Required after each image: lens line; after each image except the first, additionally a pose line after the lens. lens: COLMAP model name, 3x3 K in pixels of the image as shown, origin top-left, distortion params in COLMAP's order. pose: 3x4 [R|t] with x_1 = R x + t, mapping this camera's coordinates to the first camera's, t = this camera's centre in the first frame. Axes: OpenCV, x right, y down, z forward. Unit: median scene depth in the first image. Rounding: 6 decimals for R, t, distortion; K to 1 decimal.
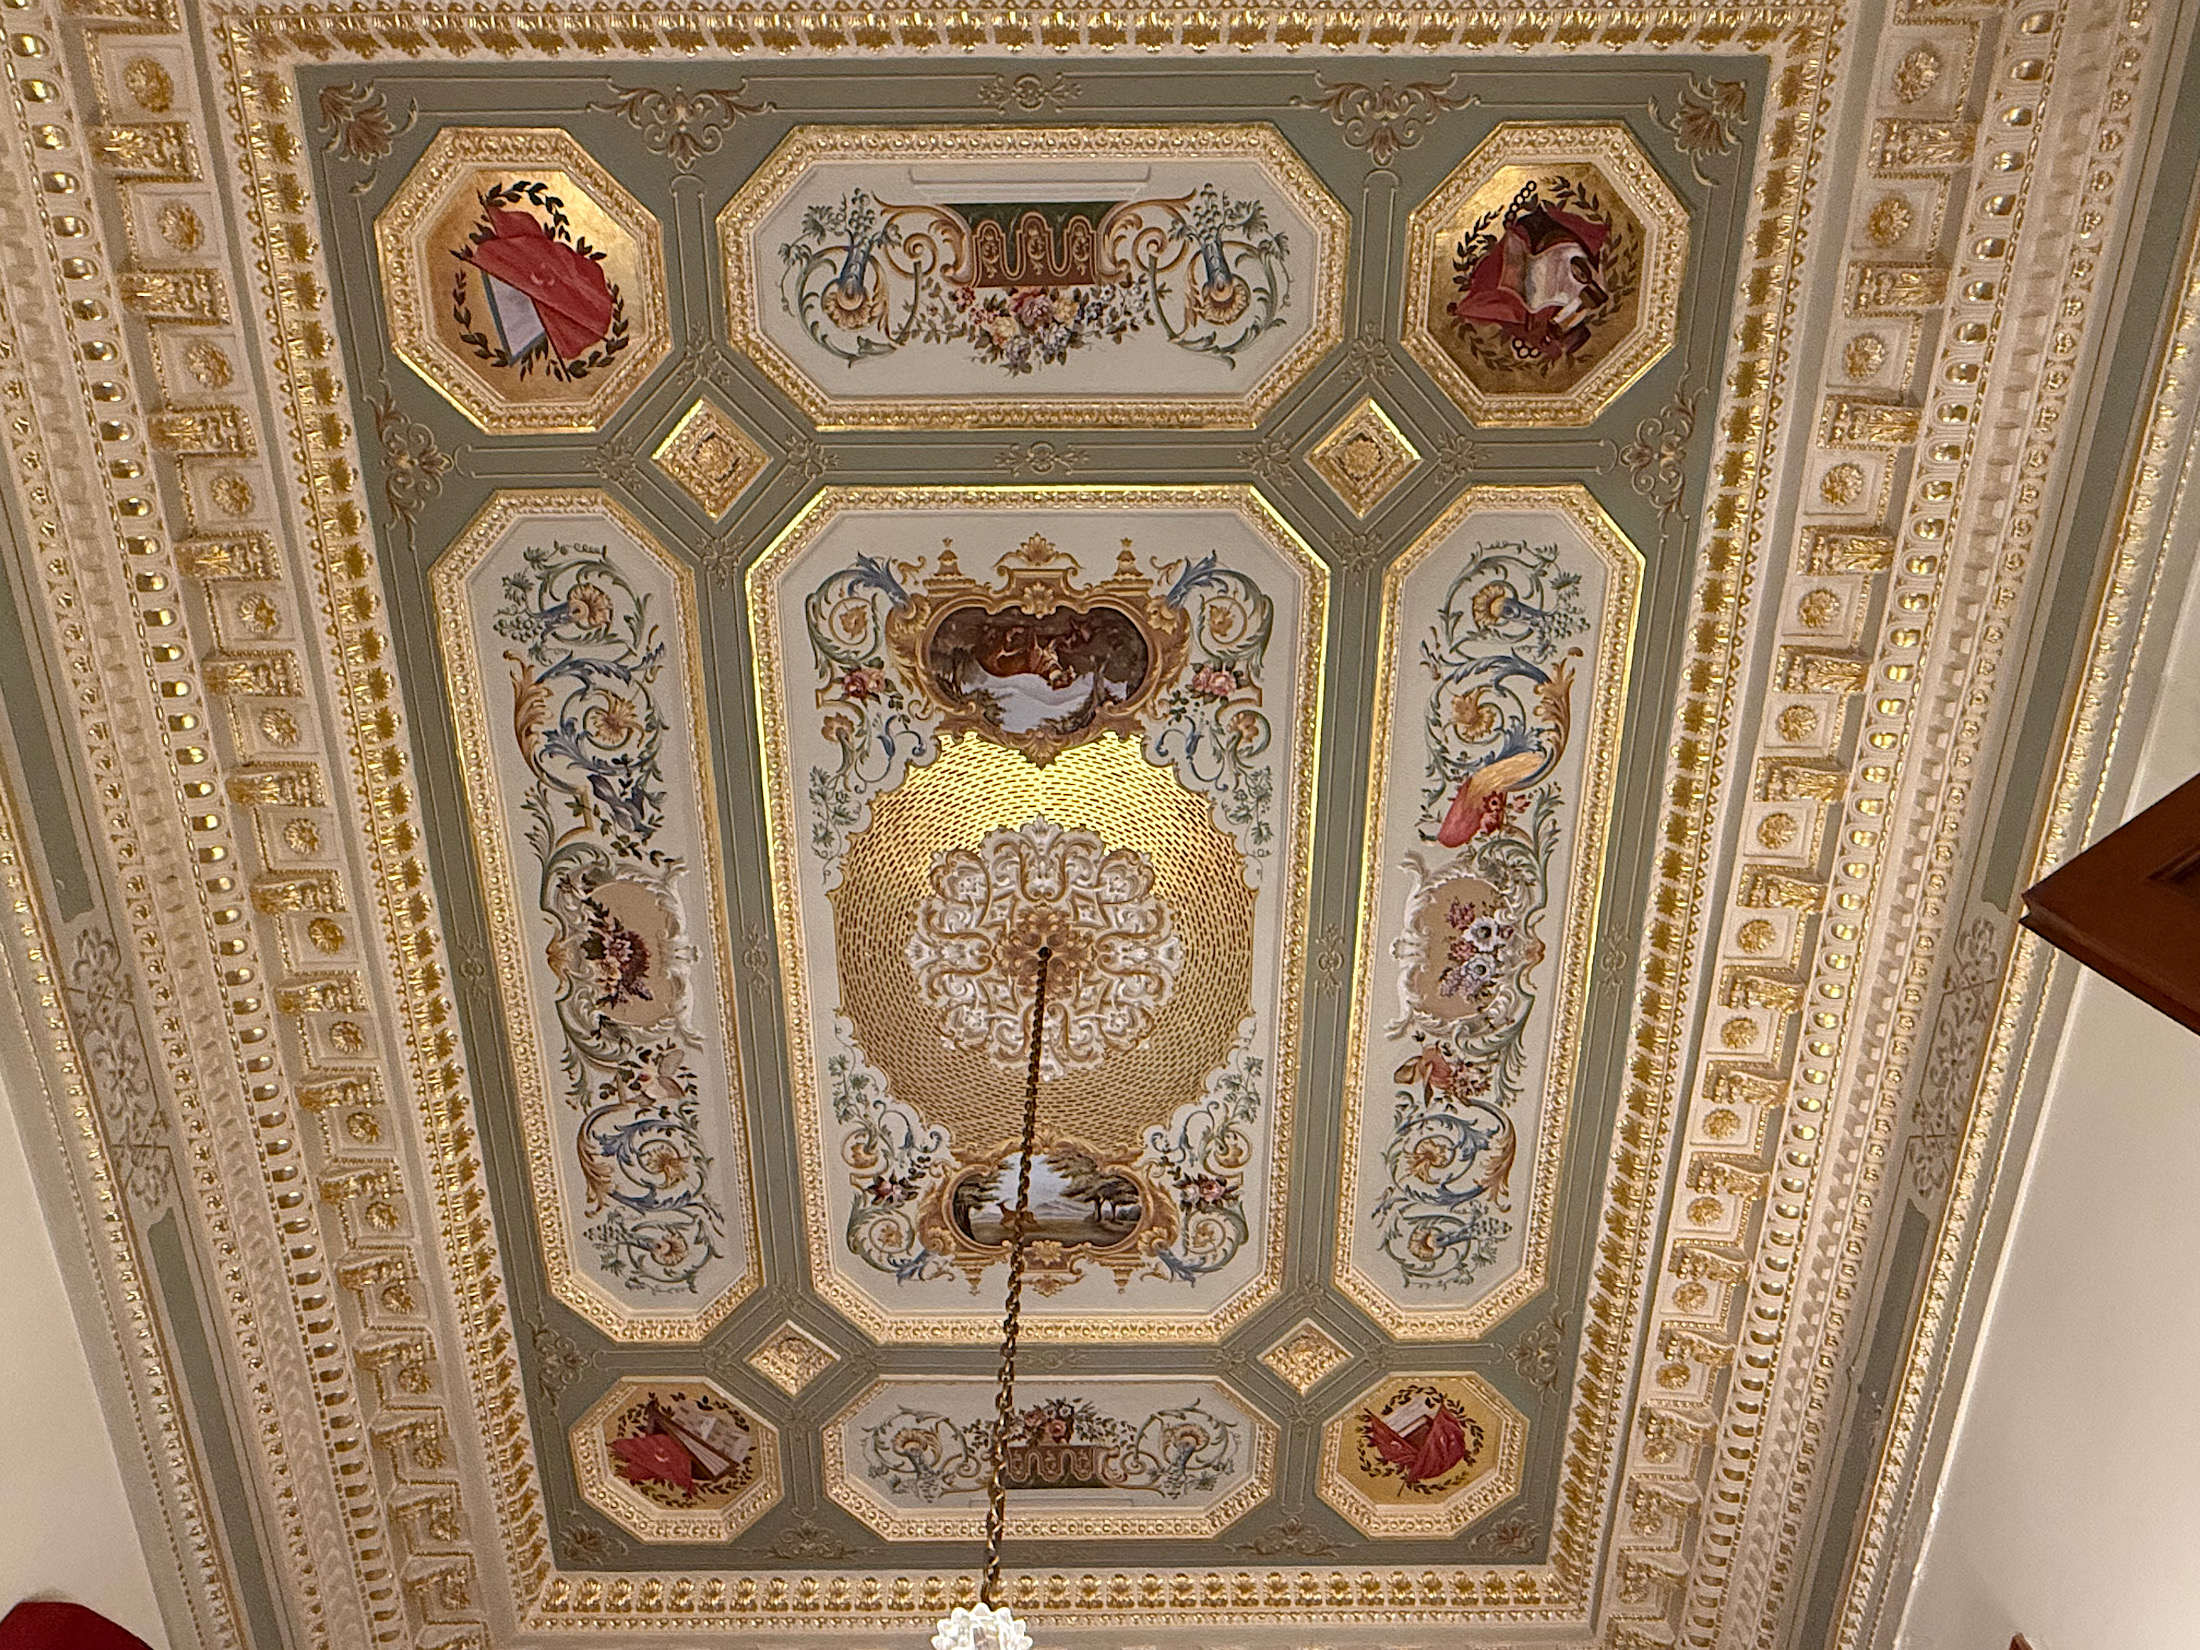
lens RADIAL K [[1344.7, 0, 1093.0], [0, 1344.7, 823.8], [0, 0, 1]] dist [-0.004094, 0.008857]
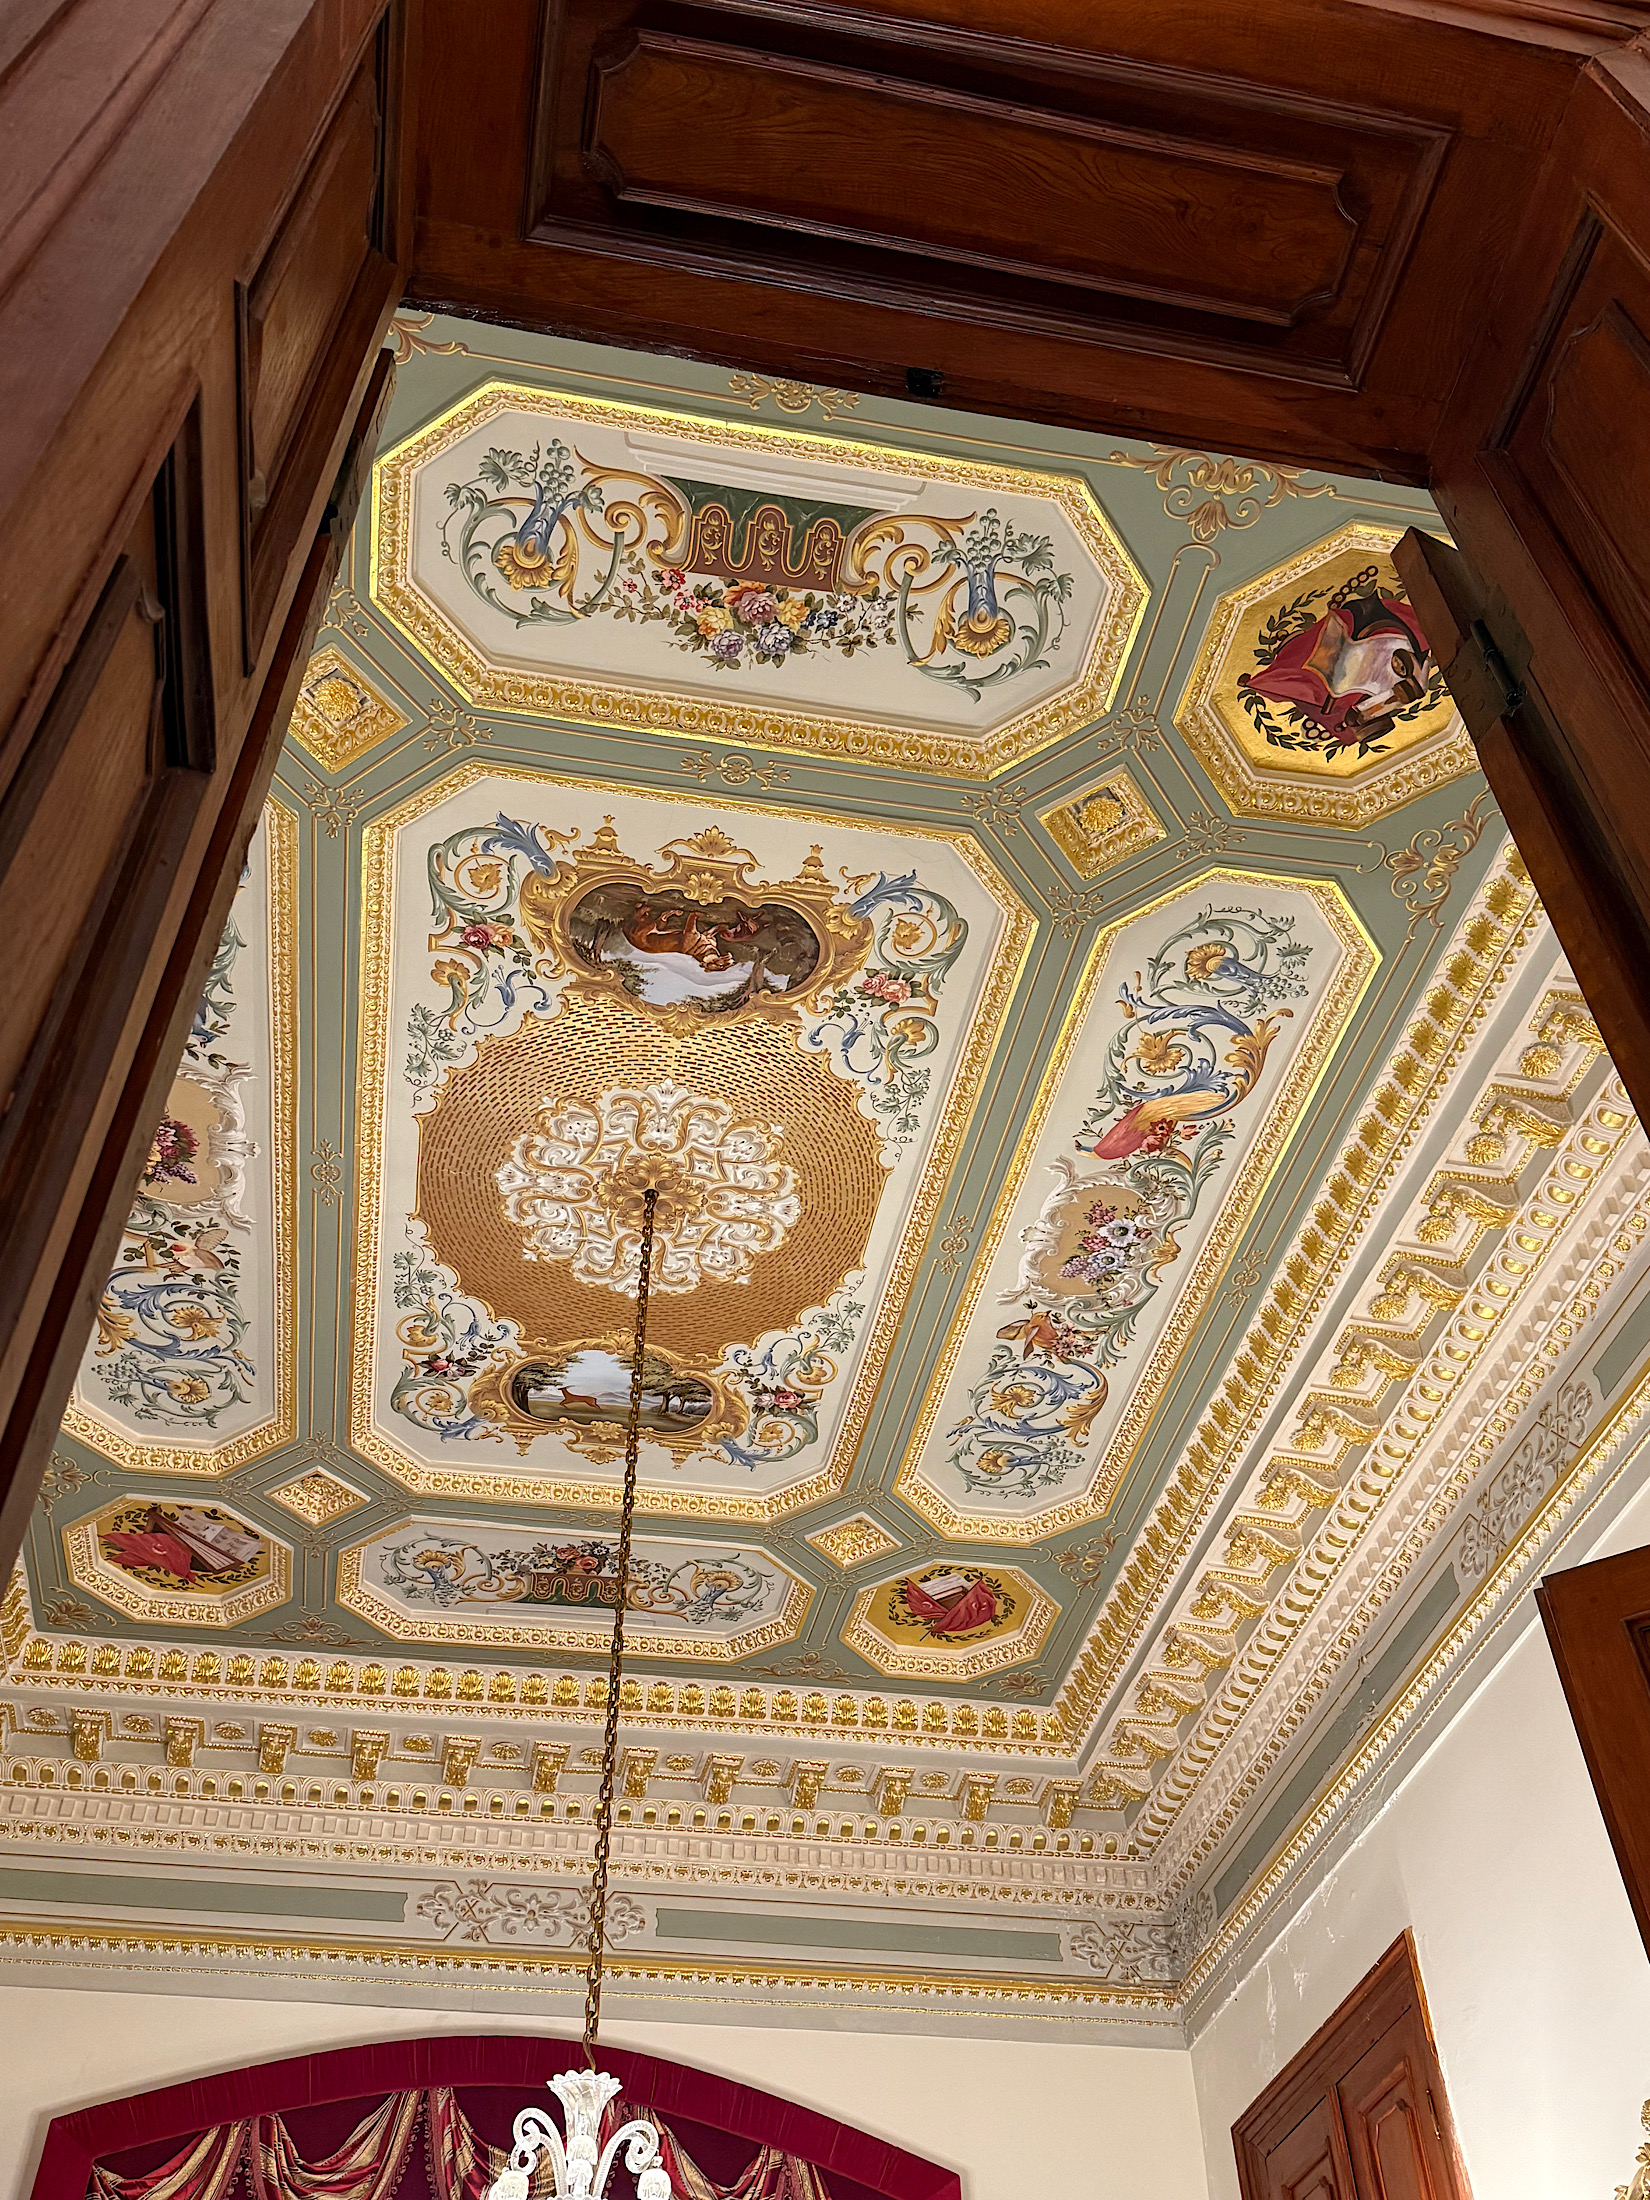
lens RADIAL K [[1930.2, 0, 828.2], [0, 1930.2, 1090.7], [0, 0, 1]] dist [0.119810, -0.064359]
pose [[0.982371, 0.124802, 0.139182, -0.109281], [-0.170575, 0.903063, 0.394185, -0.505561], [-0.076495, -0.410977, 0.908431, -0.168836]]
